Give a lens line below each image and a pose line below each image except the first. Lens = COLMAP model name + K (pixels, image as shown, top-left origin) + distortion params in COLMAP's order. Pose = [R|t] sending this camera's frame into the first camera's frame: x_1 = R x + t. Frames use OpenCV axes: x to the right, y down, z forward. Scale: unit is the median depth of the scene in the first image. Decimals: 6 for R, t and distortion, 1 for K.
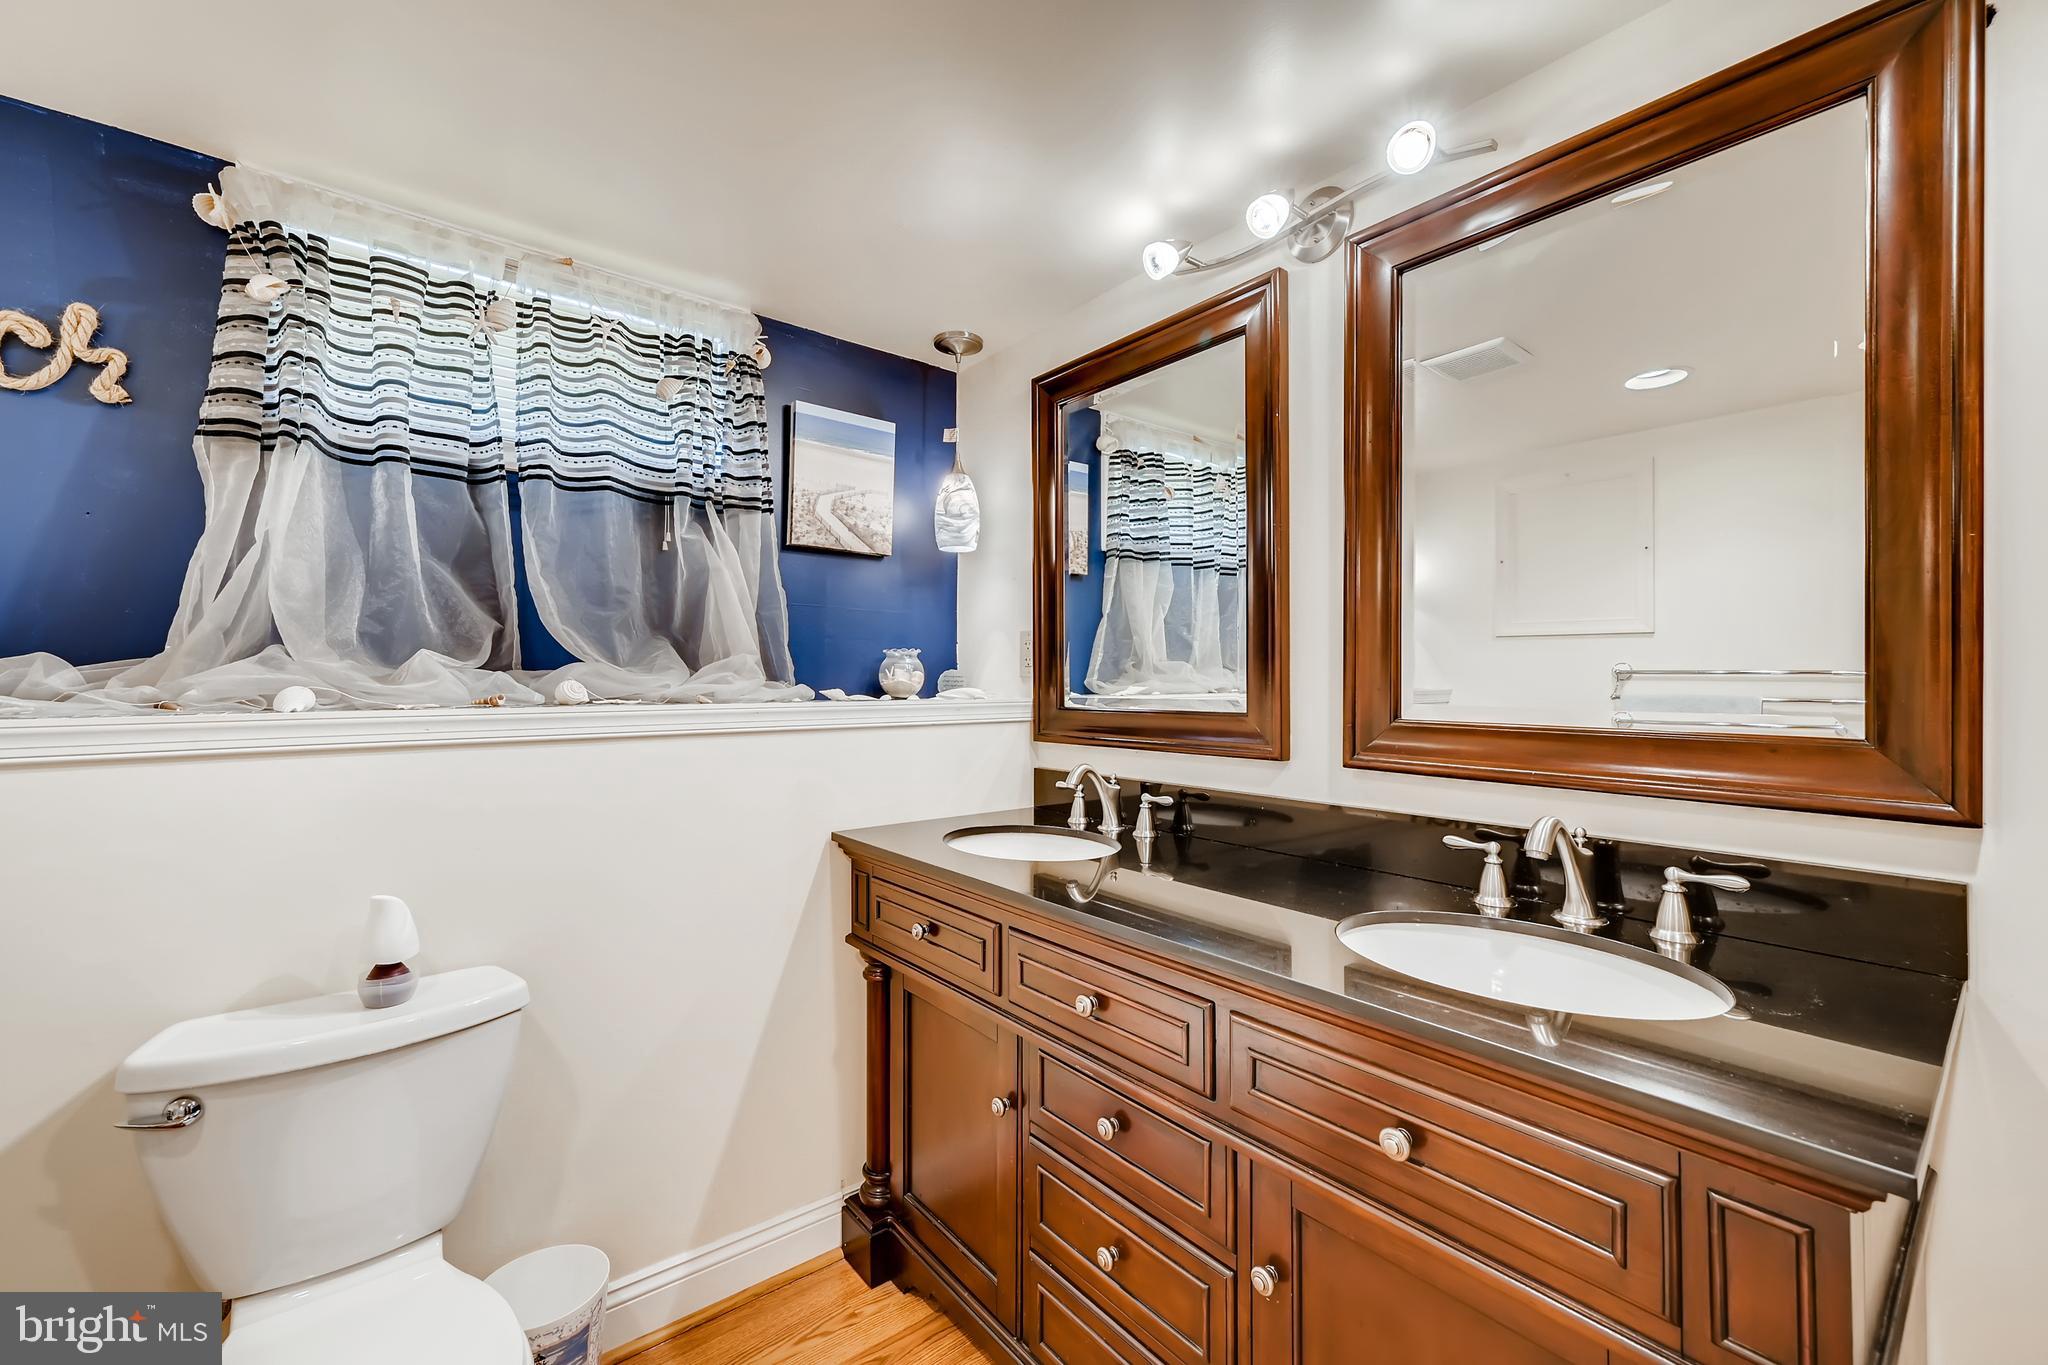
lens RADIAL K [[814.6, 0, 1033.8], [0, 814.6, 671.6], [0, 0, 1]] dist [-0.000664, 0.000025]
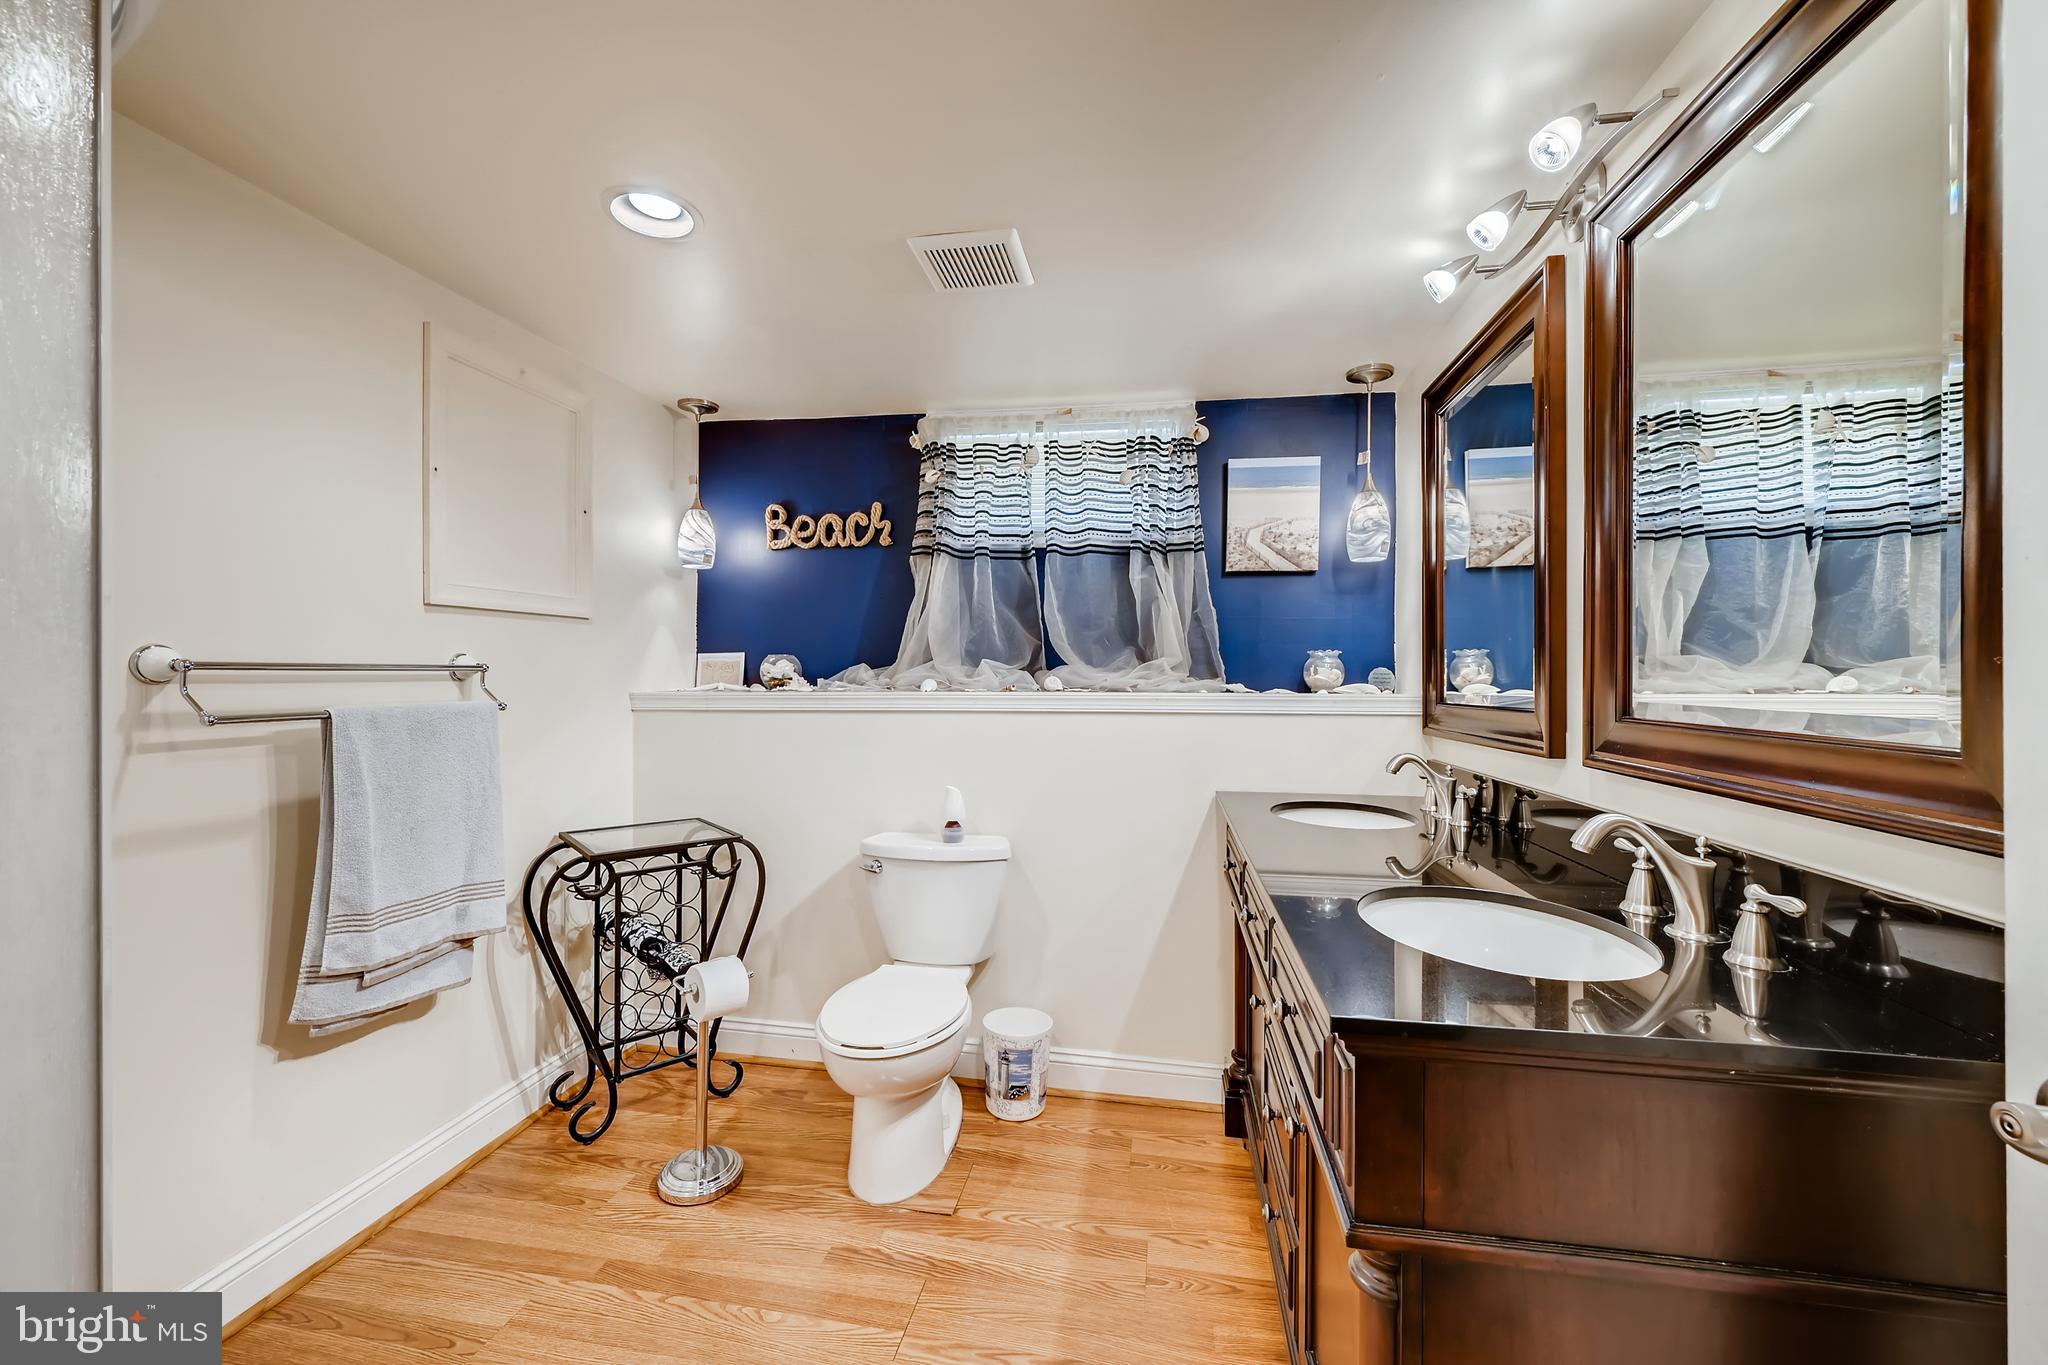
lens RADIAL K [[814.6, 0, 1030.9], [0, 814.6, 679.6], [0, 0, 1]] dist [-0.000664, 0.000025]
pose [[0.663523, 0.002838, -0.748151, 0.581096], [0.003275, 0.999972, 0.006698, 0.006015], [0.748149, -0.006894, 0.663495, -0.109824]]
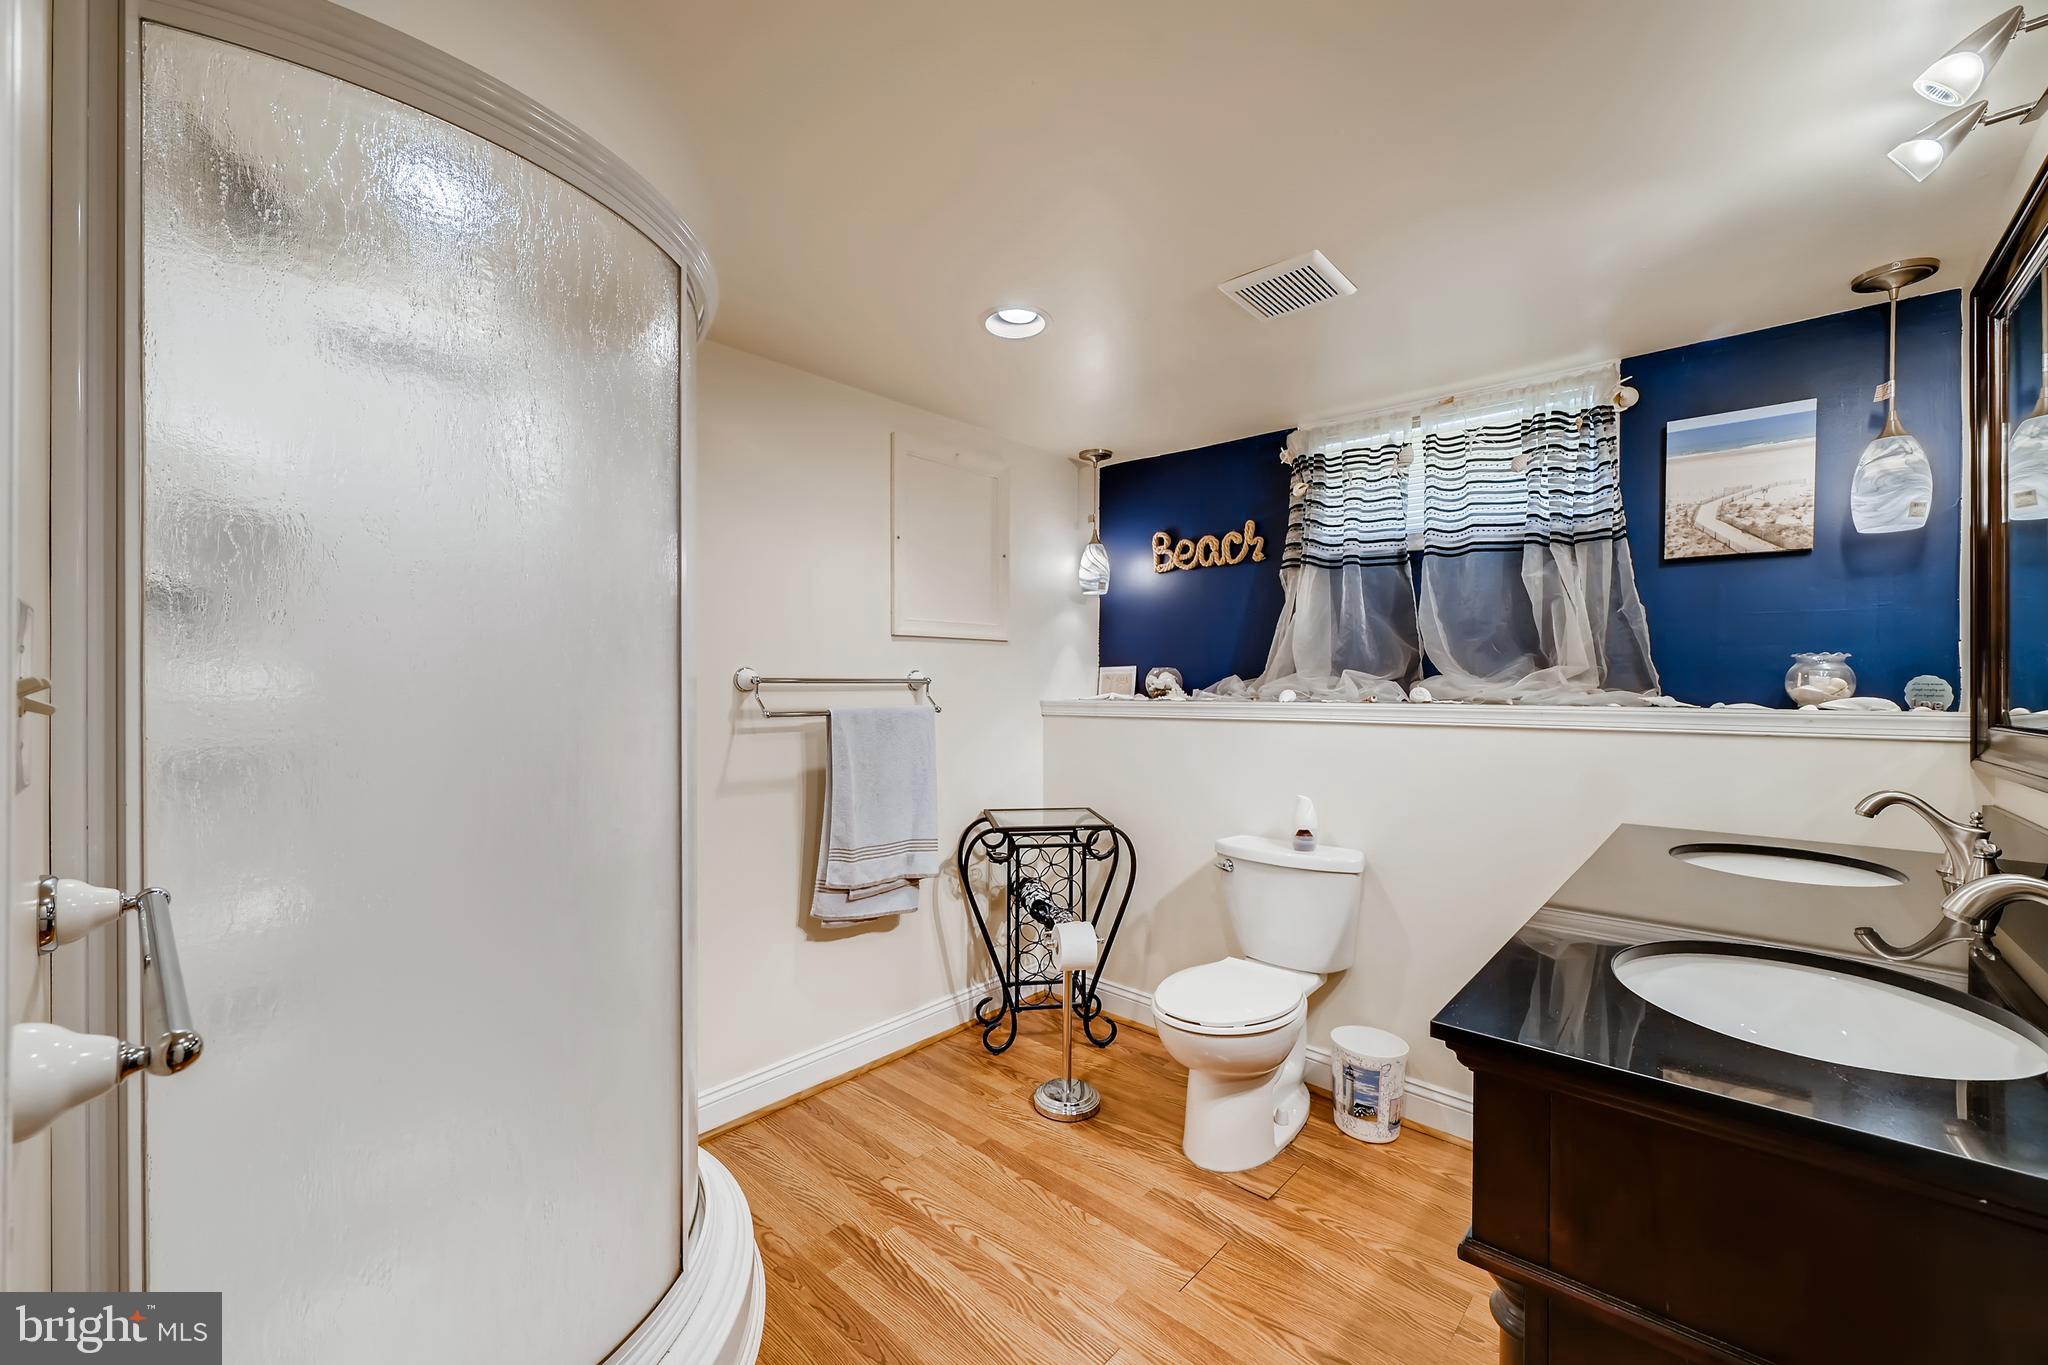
lens RADIAL K [[814.6, 0, 1025.5], [0, 814.6, 692.1], [0, 0, 1]] dist [-0.000664, 0.000025]
pose [[0.157990, 0.006251, -0.987421, 0.775393], [0.004208, 0.999967, 0.007003, 0.005909], [0.987432, -0.005261, 0.157958, 0.017588]]
